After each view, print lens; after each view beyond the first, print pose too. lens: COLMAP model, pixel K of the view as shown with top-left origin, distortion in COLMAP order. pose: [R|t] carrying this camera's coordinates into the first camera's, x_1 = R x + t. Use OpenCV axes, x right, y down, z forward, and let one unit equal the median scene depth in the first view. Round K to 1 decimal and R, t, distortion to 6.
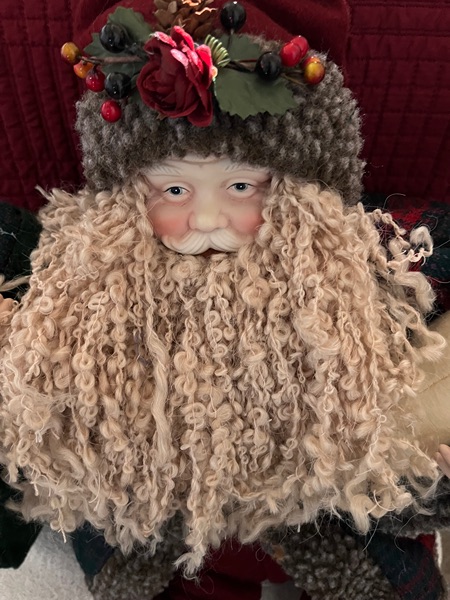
lens RADIAL K [[454.4, 0, 226.1], [0, 454.4, 294.0], [0, 0, 1]] dist [0.045255, -0.077847]
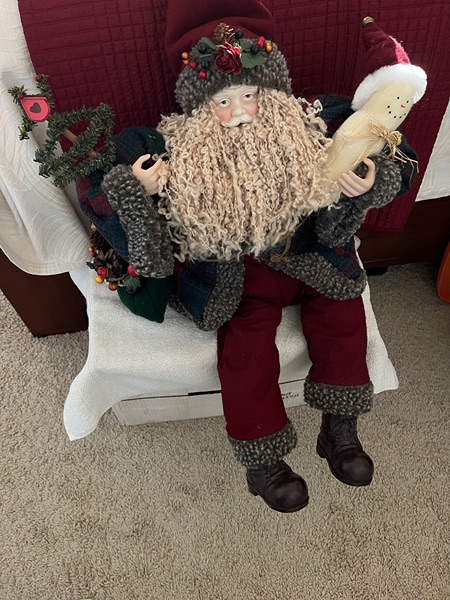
lens RADIAL K [[454.4, 0, 223.6], [0, 454.4, 295.3], [0, 0, 1]] dist [0.045255, -0.077847]
pose [[0.971374, -0.220174, 0.089197, -0.593120], [0.211913, 0.972806, 0.093495, 0.607859], [-0.107357, -0.071916, 0.991616, -1.686004]]
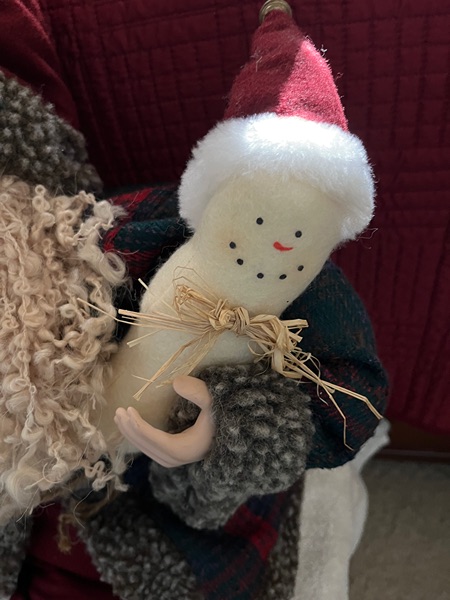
lens RADIAL K [[454.4, 0, 224.4], [0, 454.4, 294.4], [0, 0, 1]] dist [0.045255, -0.077847]
pose [[0.982724, -0.087315, -0.163184, 0.882612], [0.077498, 0.994832, -0.065599, 0.153579], [0.168069, 0.051819, 0.984412, 0.056522]]
